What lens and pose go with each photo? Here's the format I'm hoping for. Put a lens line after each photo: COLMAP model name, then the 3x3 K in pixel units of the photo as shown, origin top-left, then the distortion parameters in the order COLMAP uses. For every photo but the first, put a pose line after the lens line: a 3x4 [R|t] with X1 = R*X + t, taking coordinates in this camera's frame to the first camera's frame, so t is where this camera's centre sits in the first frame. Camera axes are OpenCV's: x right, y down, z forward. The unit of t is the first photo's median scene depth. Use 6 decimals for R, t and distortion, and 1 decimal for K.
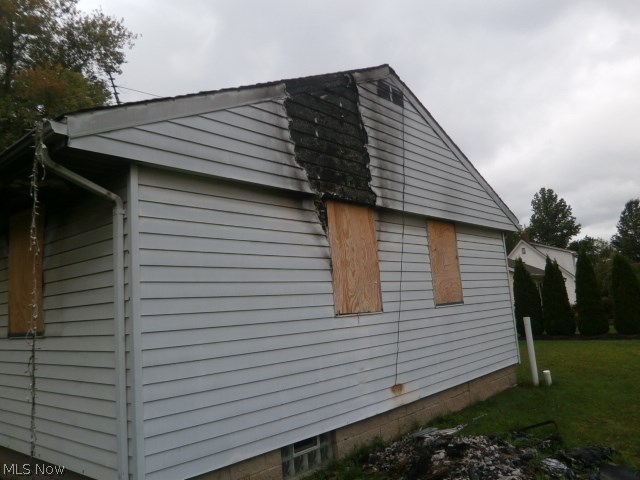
lens RADIAL K [[512.6, 0, 320.0], [0, 512.6, 240.0], [0, 0, 1]] dist [-0.046869, 0.013675]
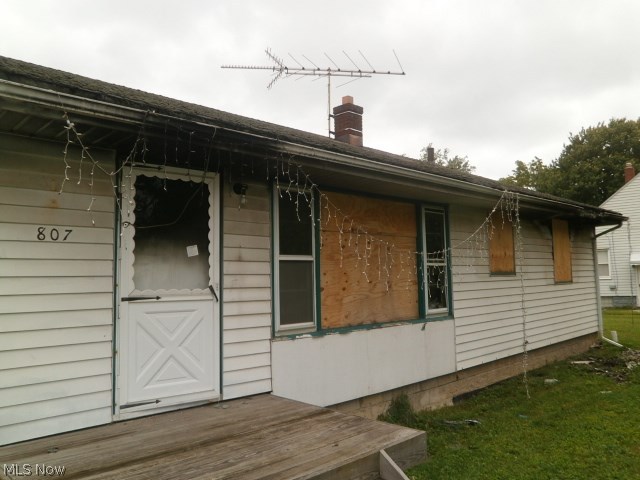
lens RADIAL K [[509.2, 0, 338.6], [0, 509.2, 244.8], [0, 0, 1]] dist [-0.049949, 0.010565]
pose [[0.073199, 0.130047, 0.988802, -2.447154], [-0.111359, 0.986328, -0.121478, 0.354179], [-0.991081, -0.101220, 0.086680, 1.593334]]
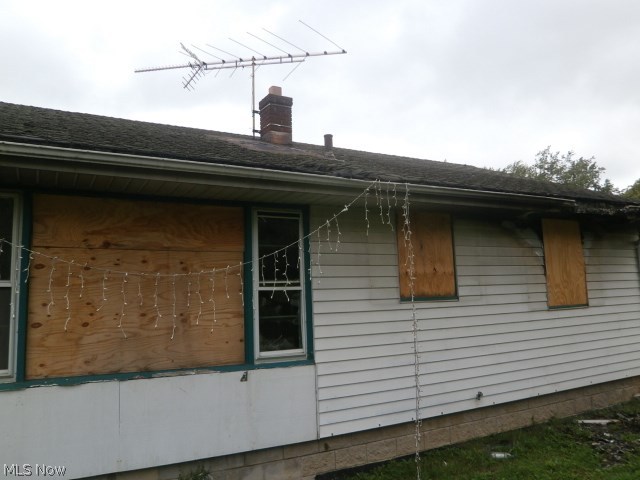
lens RADIAL K [[502.2, 0, 320.0], [0, 502.2, 240.0], [0, 0, 1]] dist [-0.068543, 0.000034]
pose [[0.356916, 0.161716, 0.920032, -1.986864], [-0.115397, 0.984990, -0.128366, 0.242142], [-0.926981, -0.060353, 0.370220, 1.057986]]
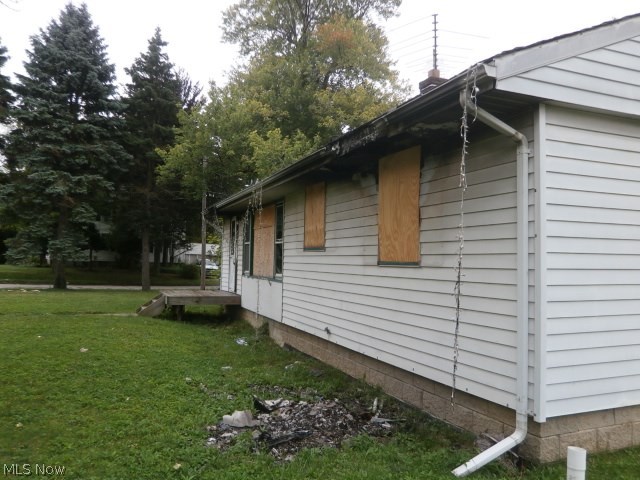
lens RADIAL K [[521.4, 0, 320.0], [0, 521.4, 240.0], [0, 0, 1]] dist [-0.067835, 0.008477]
pose [[0.882994, 0.060744, -0.465437, -0.184815], [-0.011014, 0.993999, 0.108833, 0.010329], [0.469255, -0.090972, 0.878364, -0.086707]]
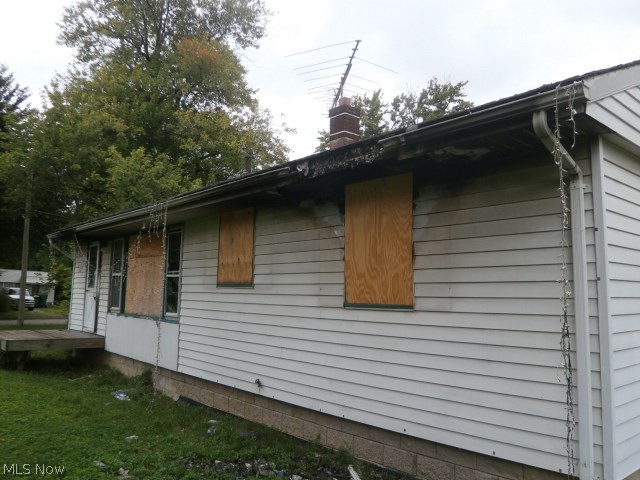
lens RADIAL K [[509.2, 0, 338.6], [0, 509.2, 244.8], [0, 0, 1]] dist [-0.049949, 0.010565]
pose [[0.990930, 0.070445, -0.114433, -0.509418], [-0.065442, 0.996753, 0.046907, 0.025925], [0.117366, -0.038993, 0.992323, 0.018425]]
